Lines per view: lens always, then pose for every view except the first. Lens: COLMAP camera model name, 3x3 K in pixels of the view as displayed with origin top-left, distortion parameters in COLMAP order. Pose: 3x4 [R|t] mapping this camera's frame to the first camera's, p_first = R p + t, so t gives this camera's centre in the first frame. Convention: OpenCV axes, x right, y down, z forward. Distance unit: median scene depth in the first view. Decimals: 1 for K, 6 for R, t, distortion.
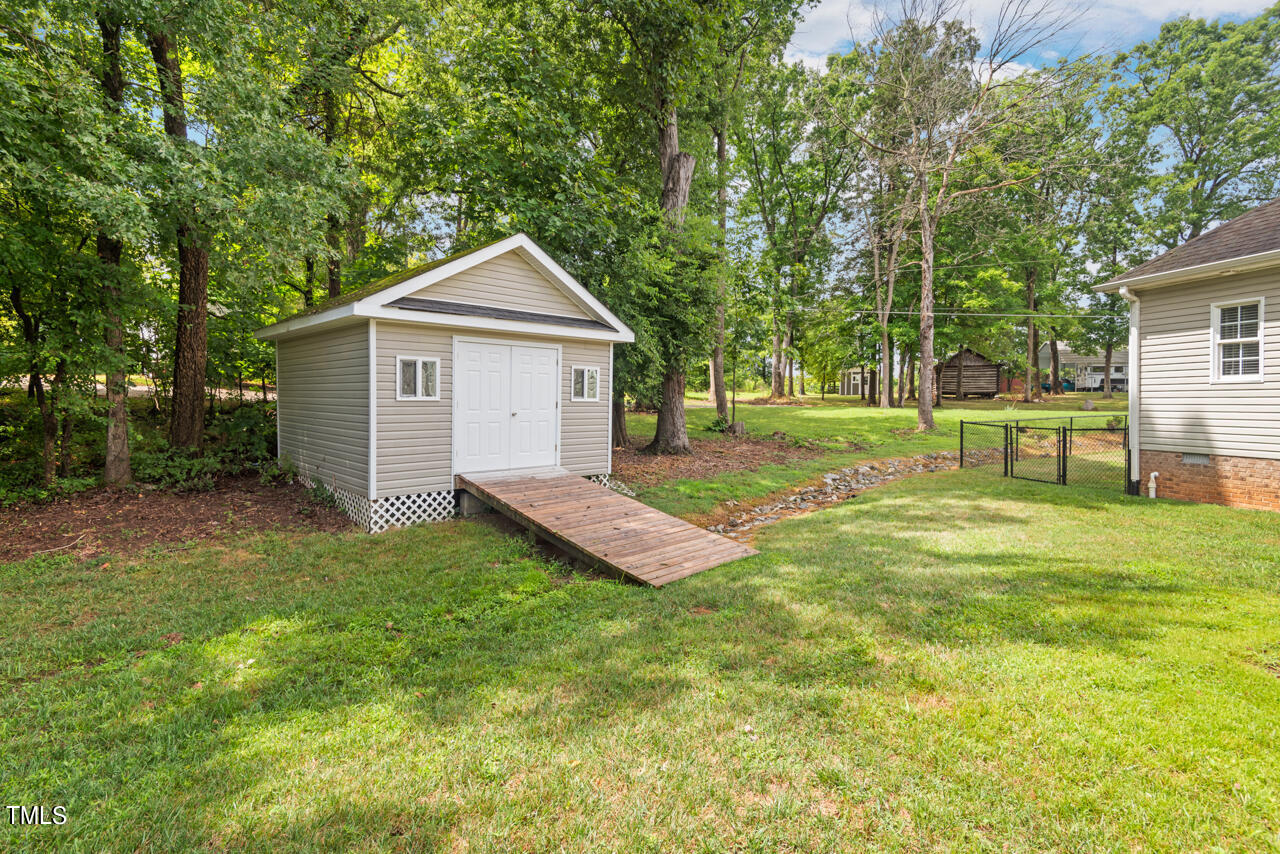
lens RADIAL K [[580.4, 0, 643.6], [0, 580.4, 419.6], [0, 0, 1]] dist [0.020915, -0.012237]
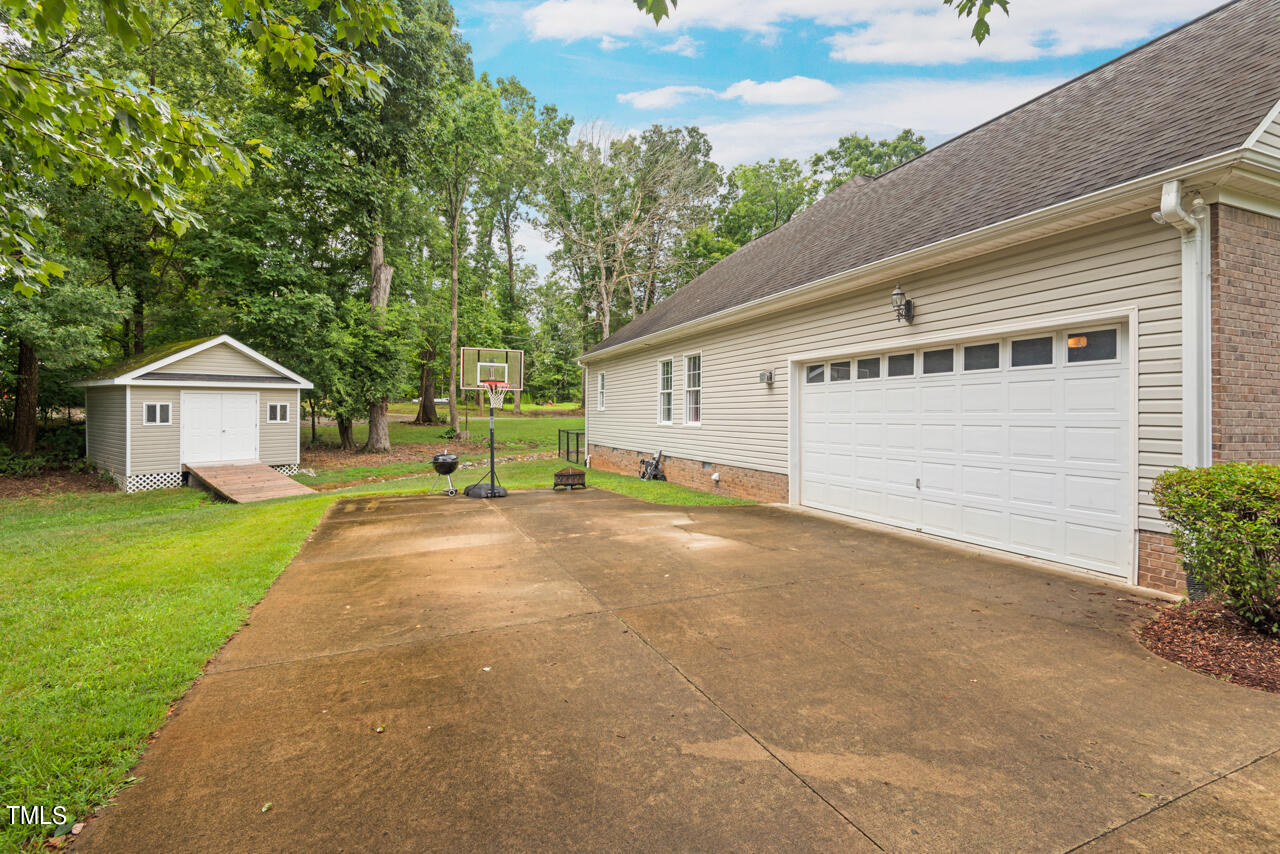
lens RADIAL K [[580.4, 0, 643.6], [0, 580.4, 419.6], [0, 0, 1]] dist [0.020915, -0.012237]
pose [[0.989337, -0.008137, 0.145417, 0.816311], [0.009978, 0.999879, -0.011936, -0.010767], [-0.145303, 0.013260, 0.989298, -1.018975]]
